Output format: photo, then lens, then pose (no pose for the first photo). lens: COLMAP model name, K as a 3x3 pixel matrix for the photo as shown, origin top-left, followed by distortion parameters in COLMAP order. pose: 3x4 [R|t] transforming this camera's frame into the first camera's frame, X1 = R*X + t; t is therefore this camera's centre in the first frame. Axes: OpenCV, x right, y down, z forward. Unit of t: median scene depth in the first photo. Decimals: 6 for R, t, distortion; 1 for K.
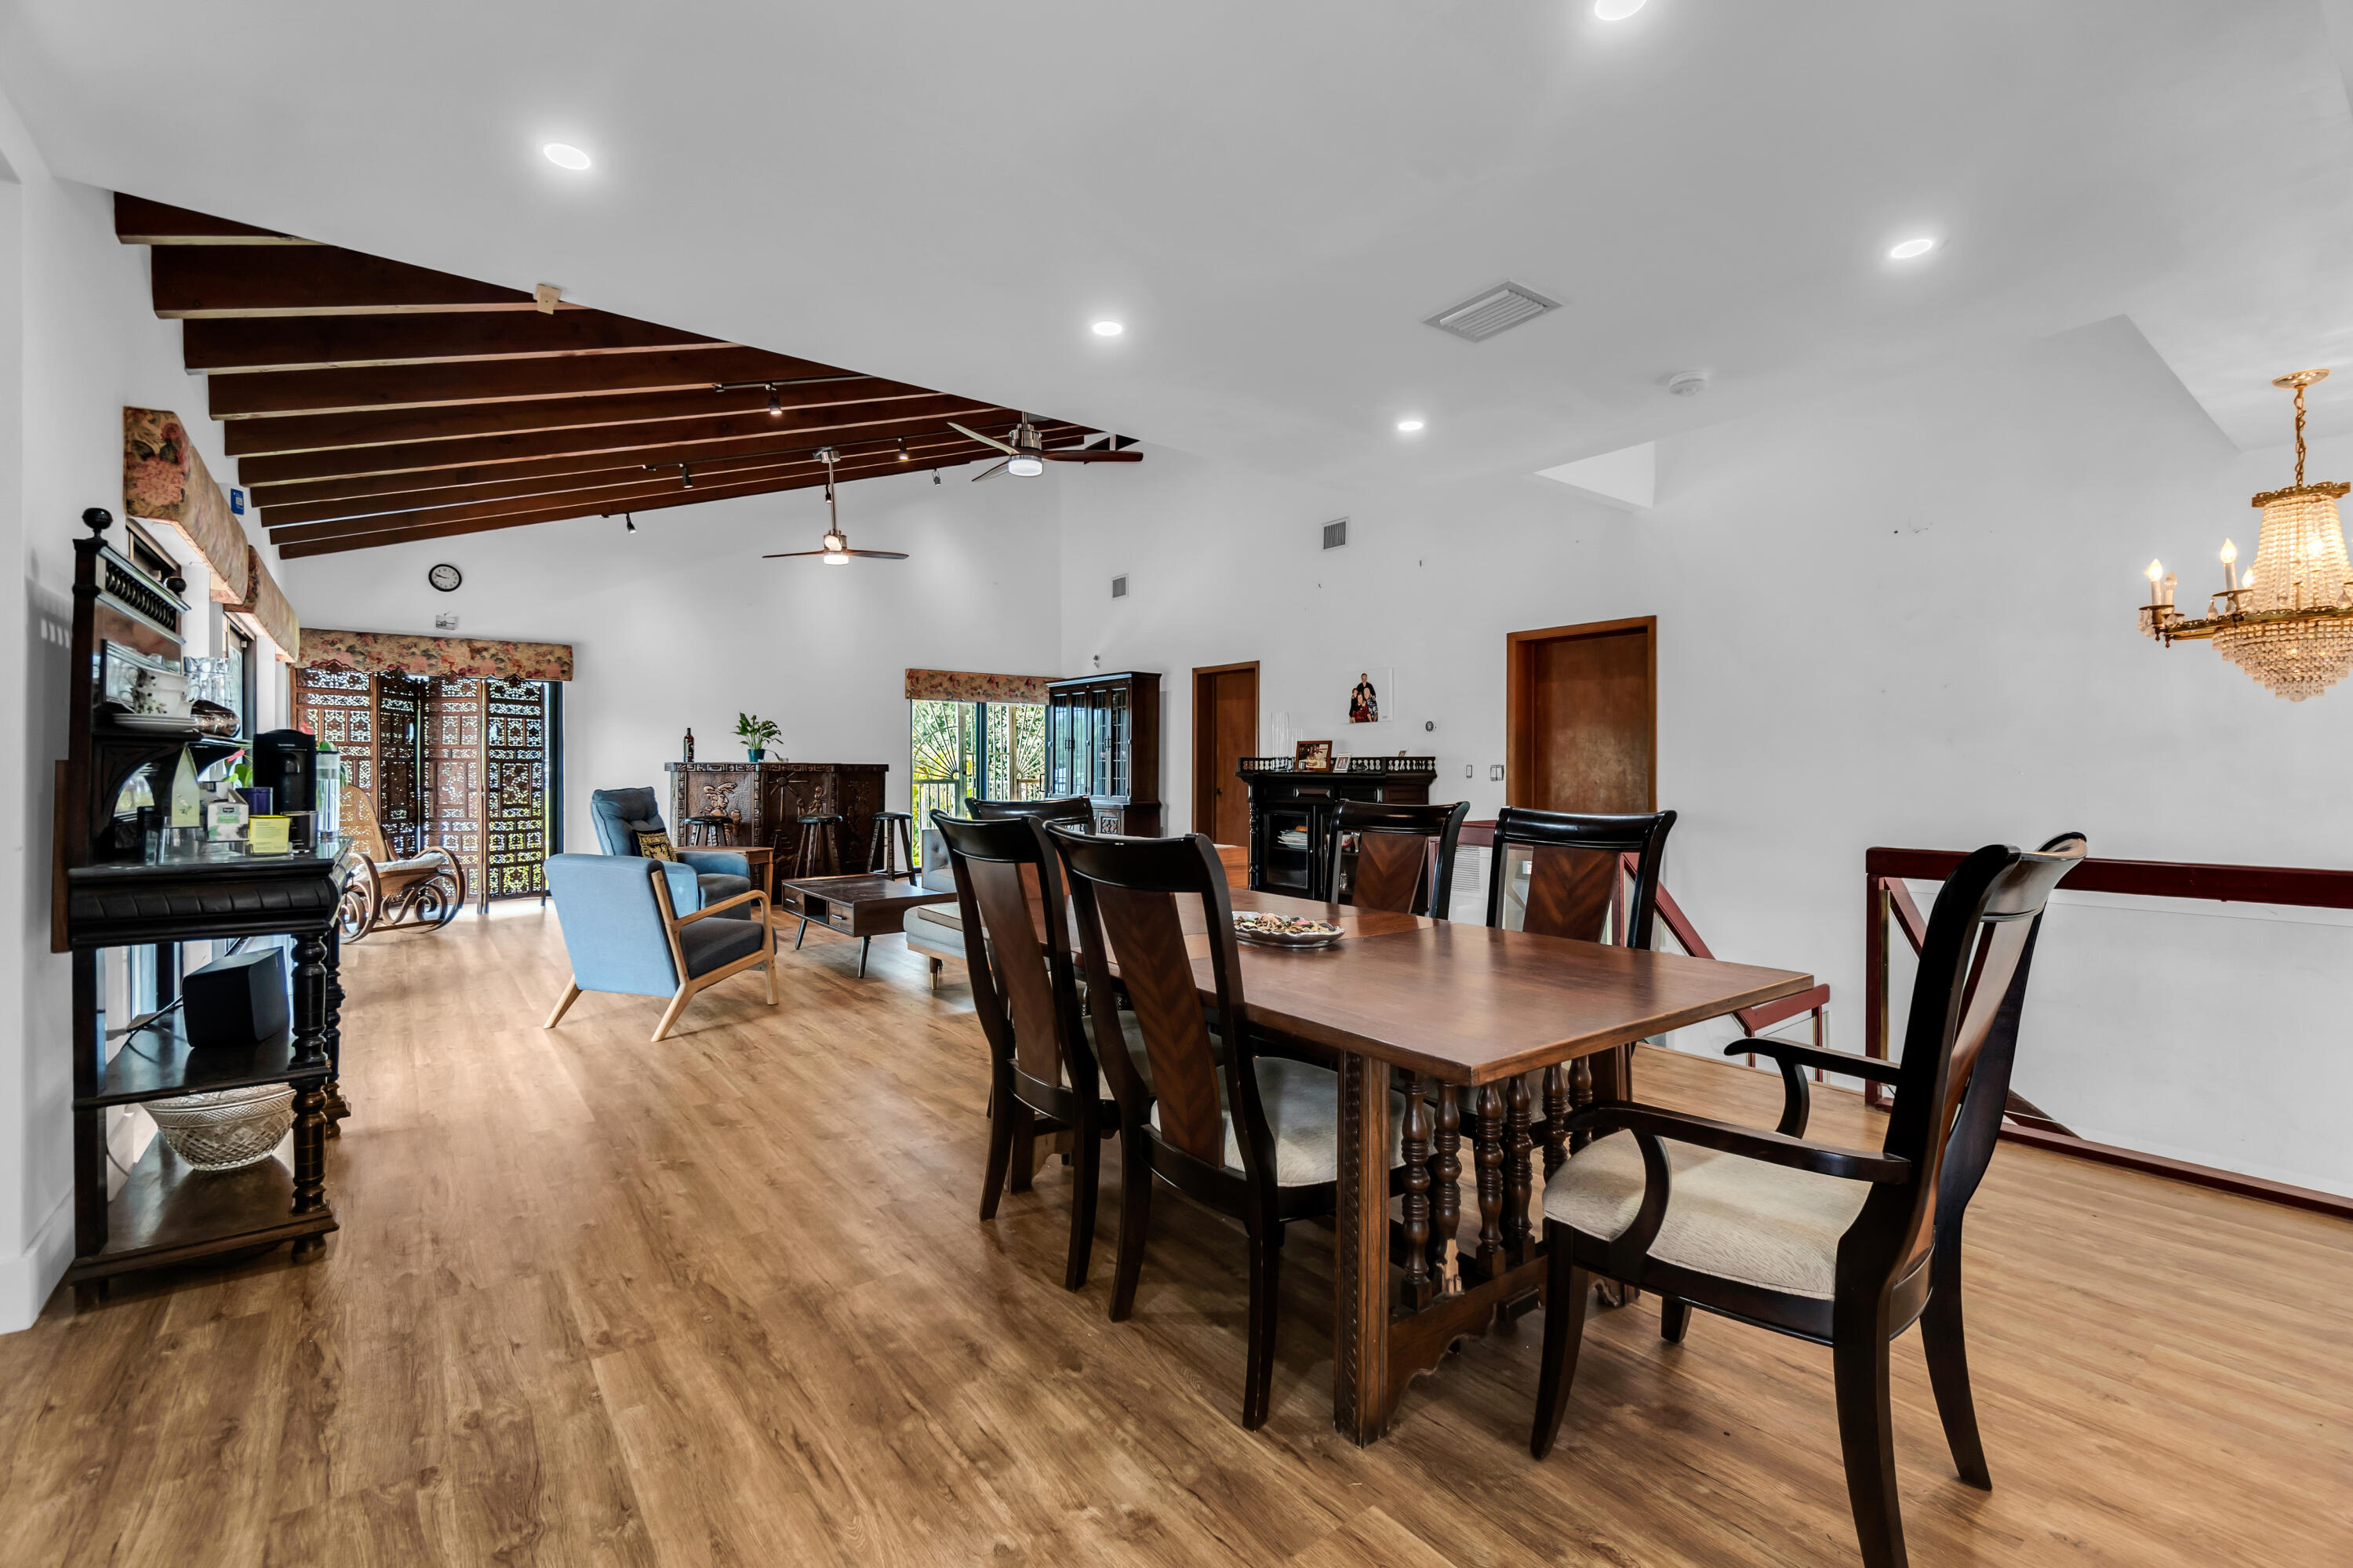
lens RADIAL K [[1017.1, 0, 1154.4], [0, 1017.1, 775.9], [0, 0, 1]] dist [-0.001193, -0.000030]
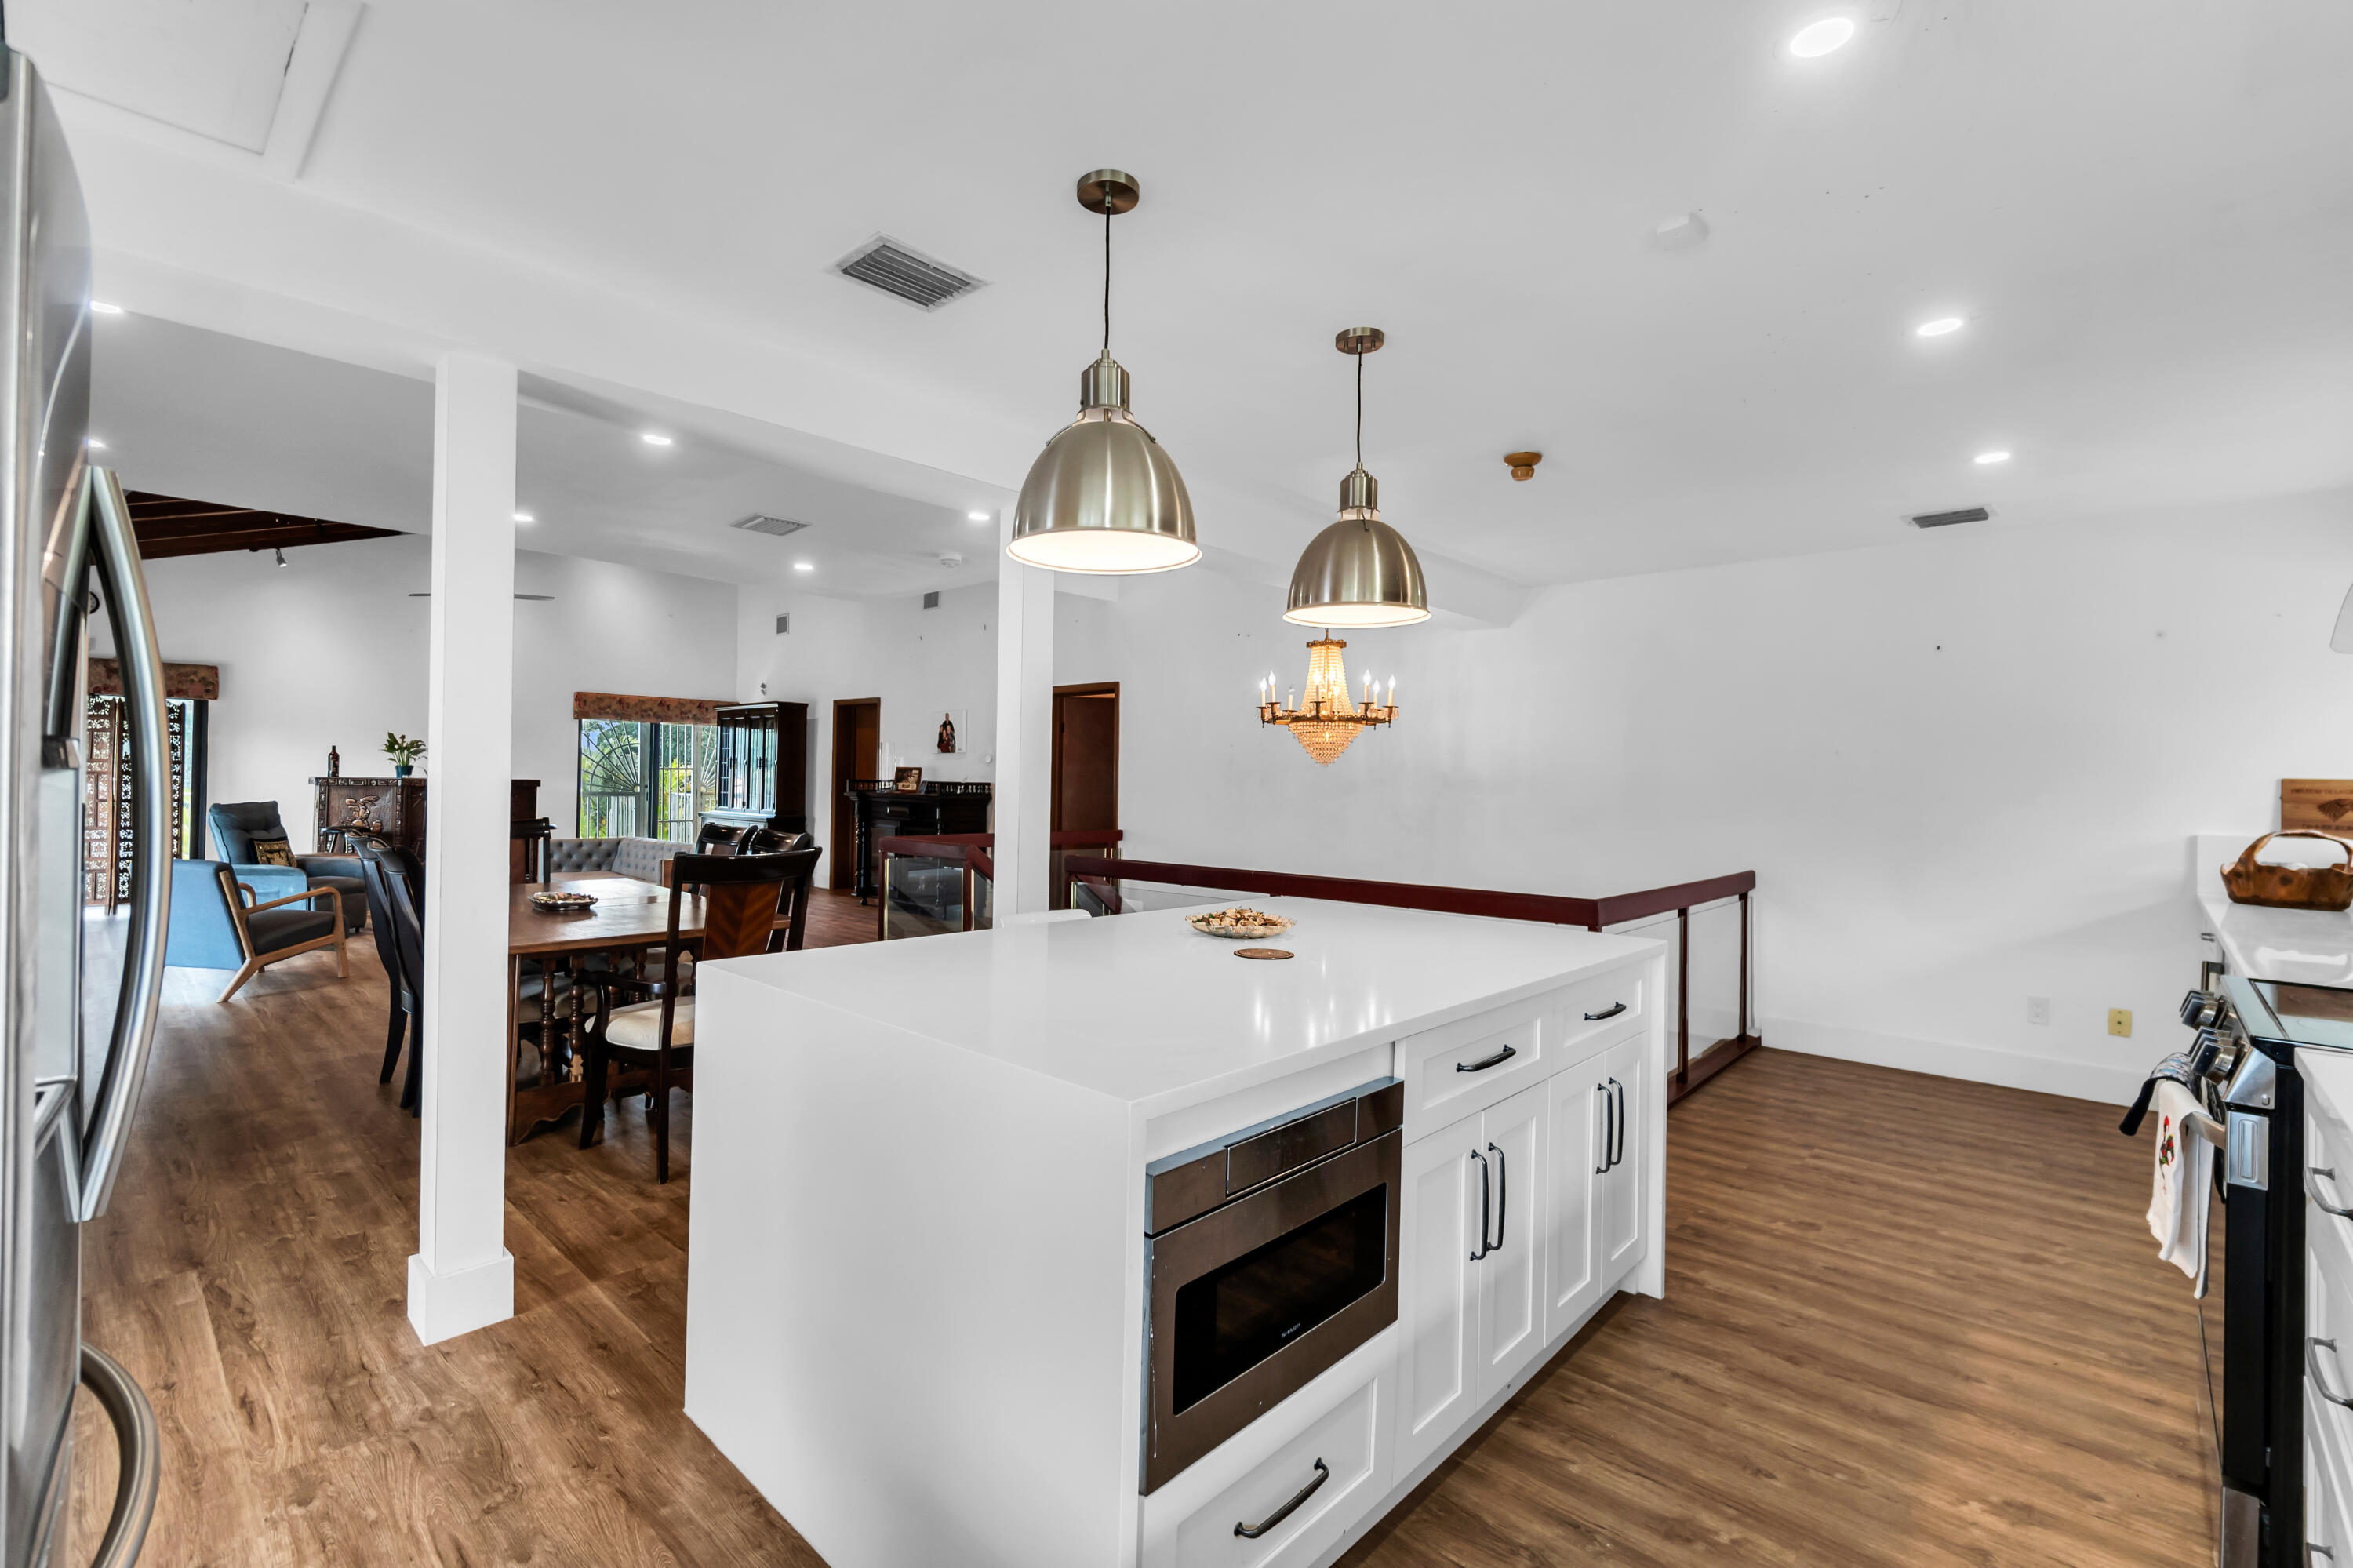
lens RADIAL K [[1034.6, 0, 1148.5], [0, 1034.6, 768.3], [0, 0, 1]] dist [-0.001745, 0.000028]
pose [[0.986149, 0.016418, 0.165046, 0.240816], [-0.013857, 0.999765, -0.016655, -0.017139], [-0.165281, 0.014137, 0.986145, -0.264141]]
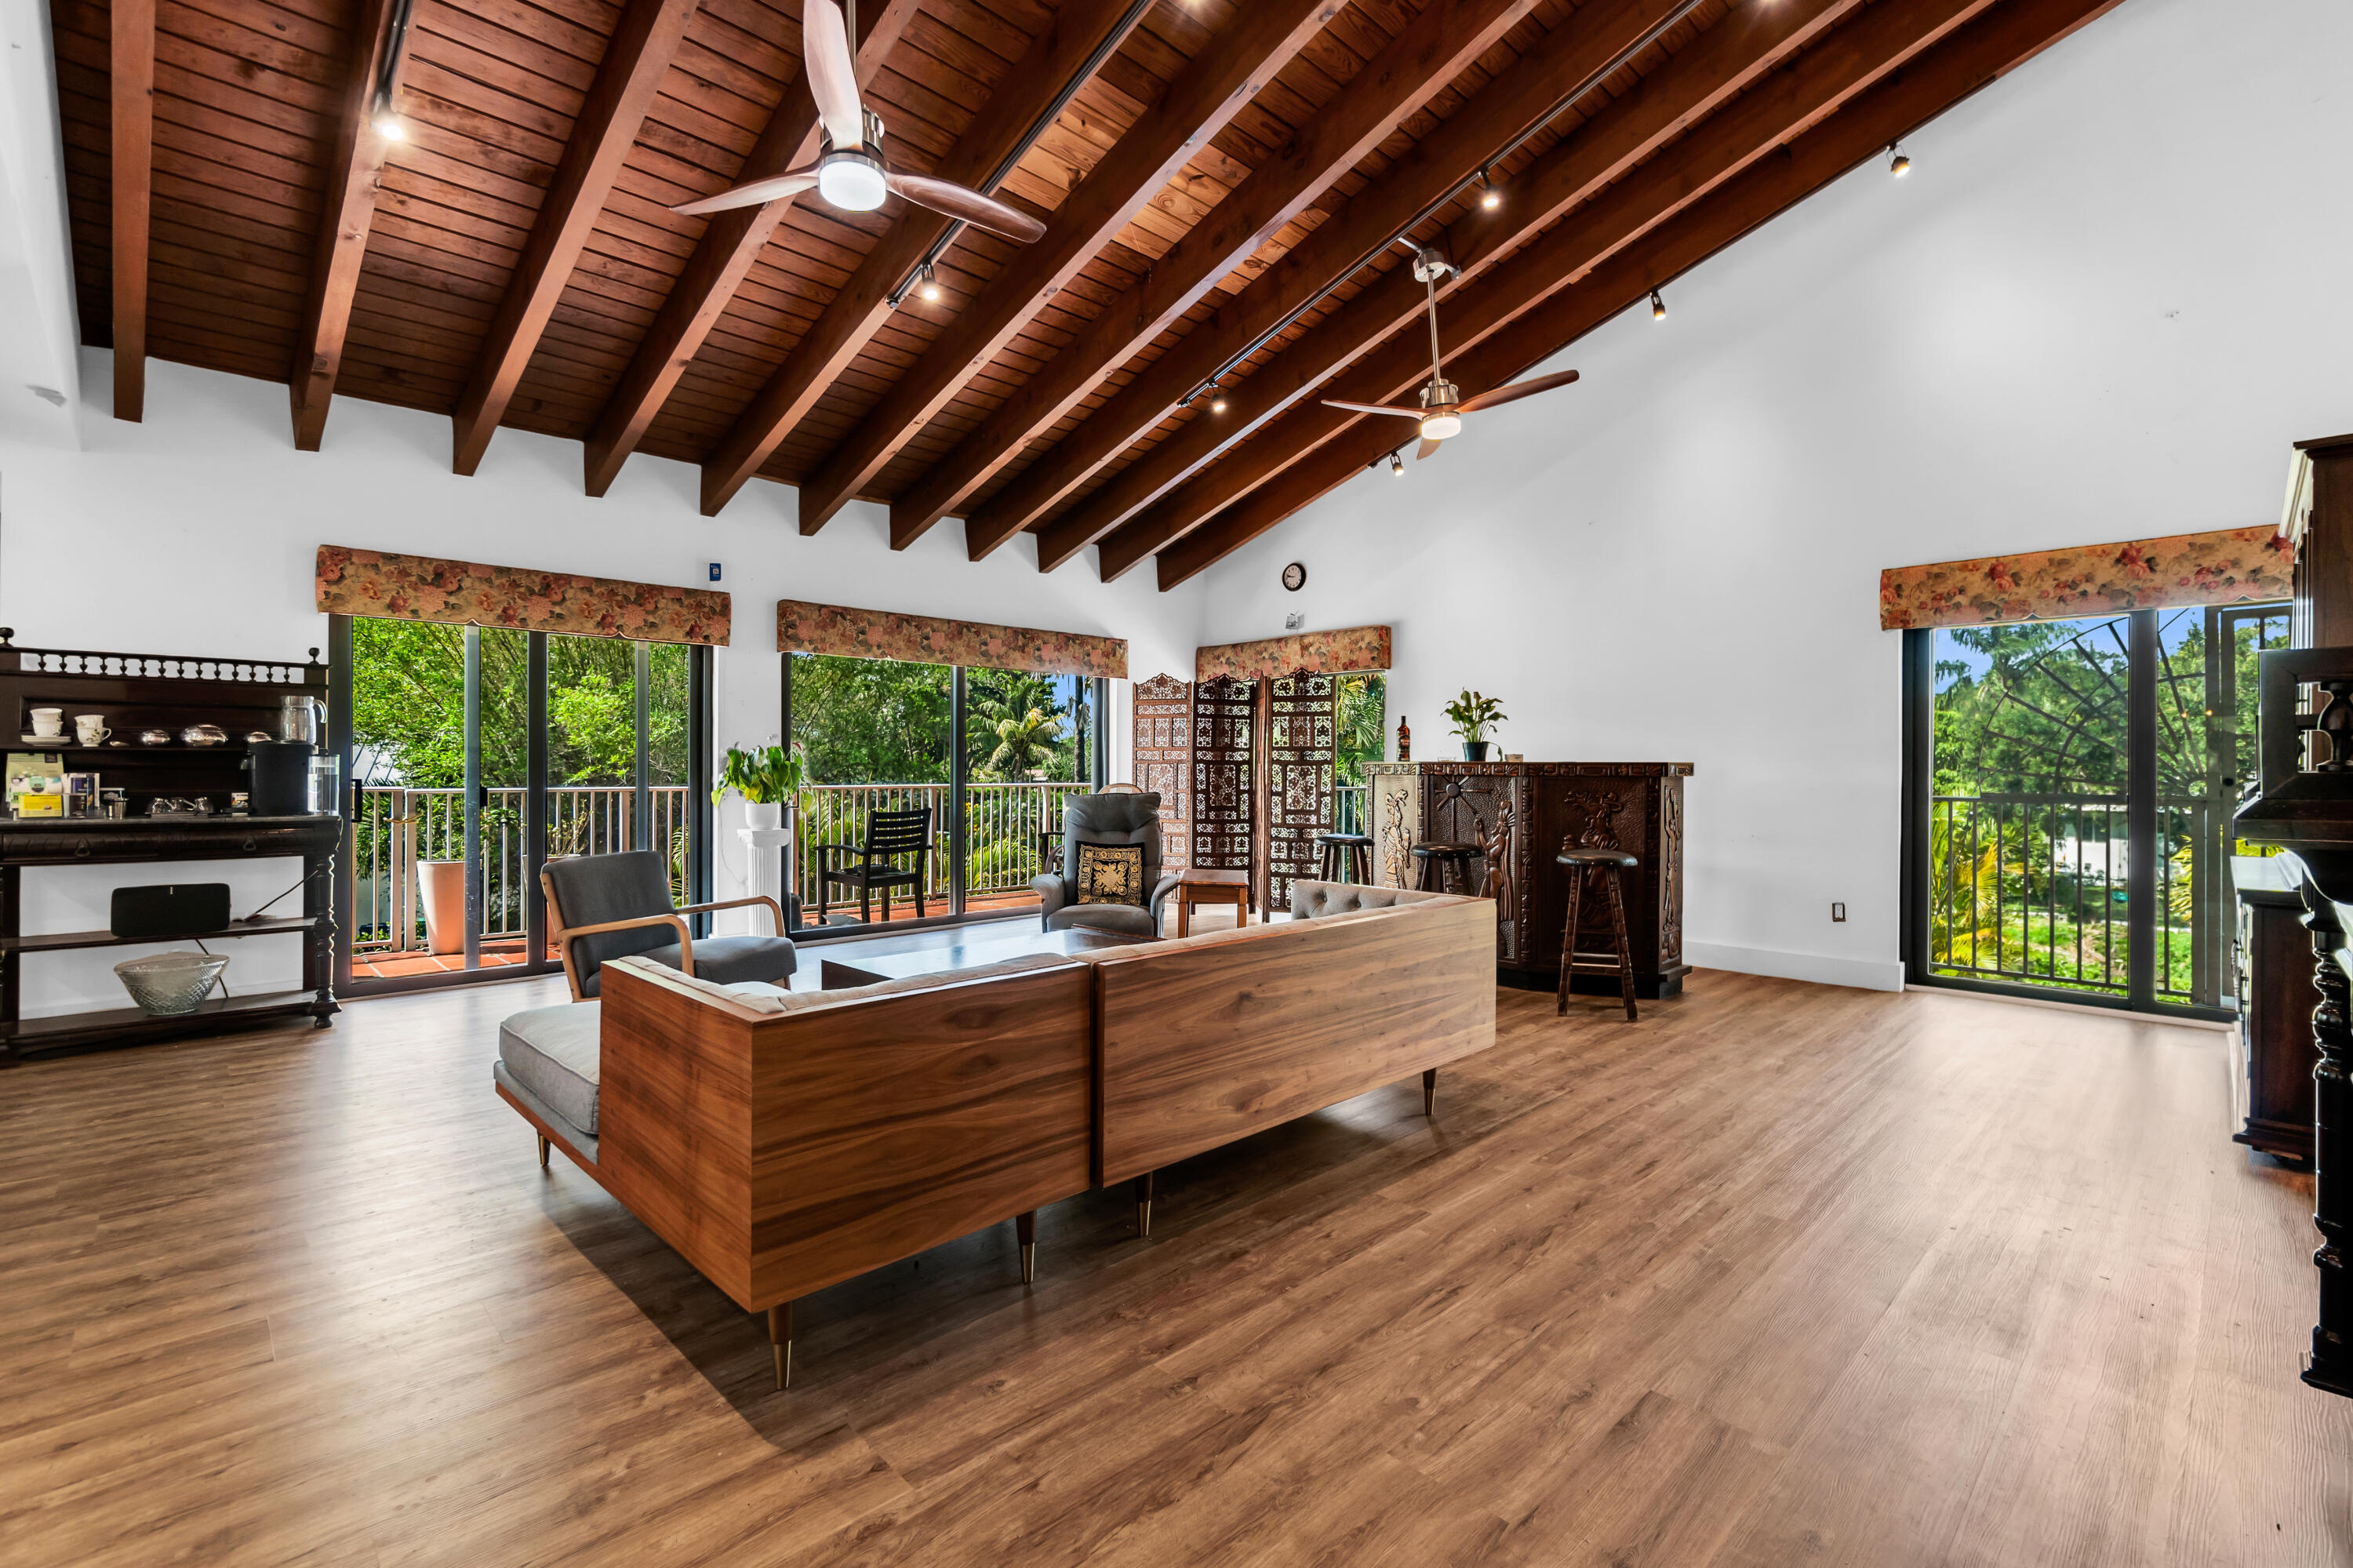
lens RADIAL K [[1034.6, 0, 1148.5], [0, 1034.6, 768.3], [0, 0, 1]] dist [-0.001745, 0.000028]
pose [[0.110158, -0.004073, -0.993906, 0.288491], [-0.009749, 0.999939, -0.005178, -0.003558], [0.993866, 0.010260, 0.110112, 0.768164]]
